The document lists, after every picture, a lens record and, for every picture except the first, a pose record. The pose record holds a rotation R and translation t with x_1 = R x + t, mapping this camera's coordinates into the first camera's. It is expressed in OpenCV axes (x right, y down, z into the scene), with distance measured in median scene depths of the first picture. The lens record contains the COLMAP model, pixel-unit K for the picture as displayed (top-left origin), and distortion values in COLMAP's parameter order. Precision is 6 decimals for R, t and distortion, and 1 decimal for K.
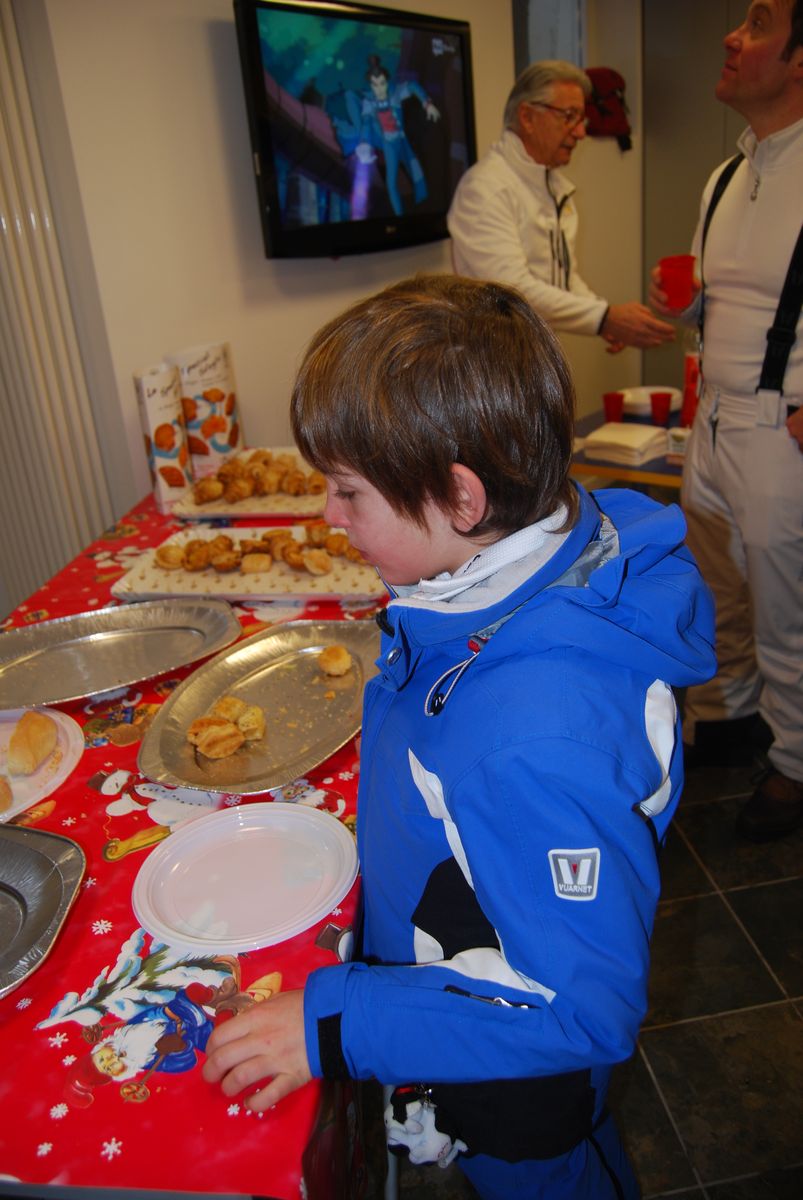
lens RADIAL K [[939.2, 0, 472.0], [0, 939.2, 576.0], [0, 0, 1]] dist [-0.085029, 0.047387]
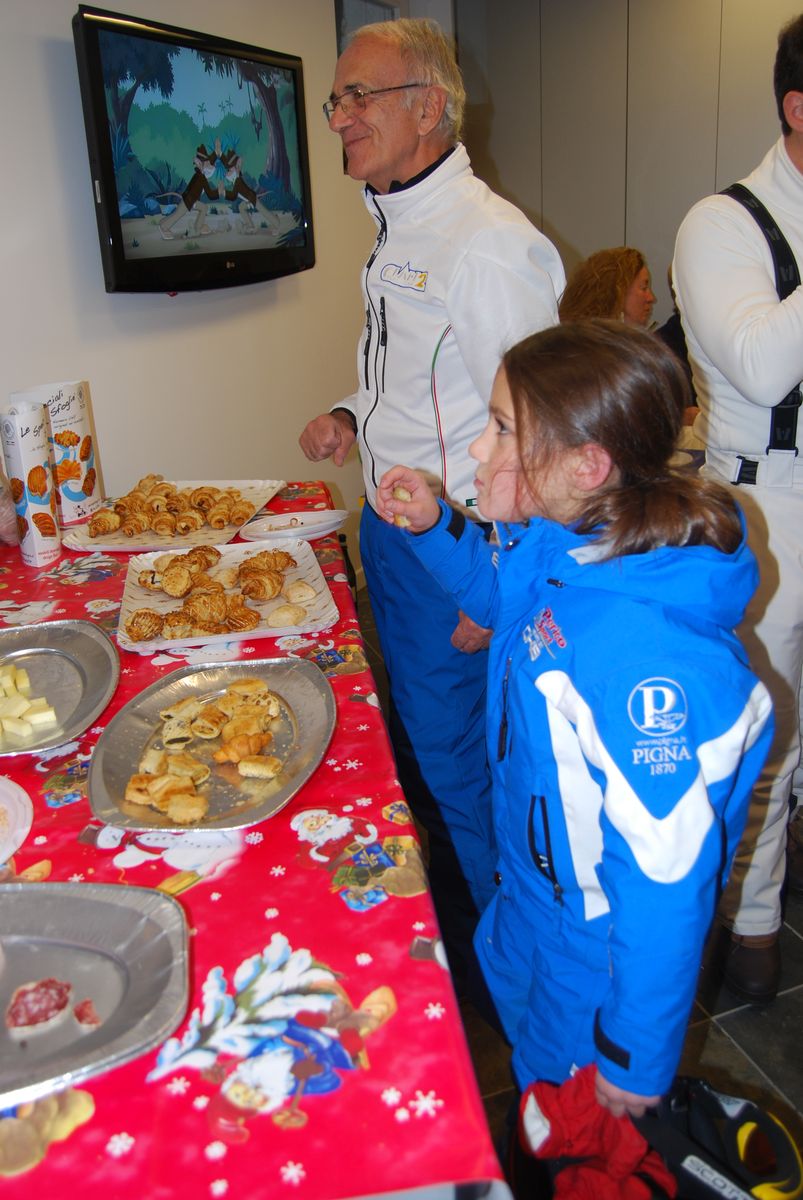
lens RADIAL K [[1024.9, 0, 398.0], [0, 1024.9, 600.0], [0, 0, 1]] dist [-0.072896, 0.033784]
pose [[0.974735, -0.048900, 0.217946, -0.399171], [0.060971, 0.996936, -0.049005, 0.072155], [-0.214882, 0.061055, 0.974730, -0.073350]]
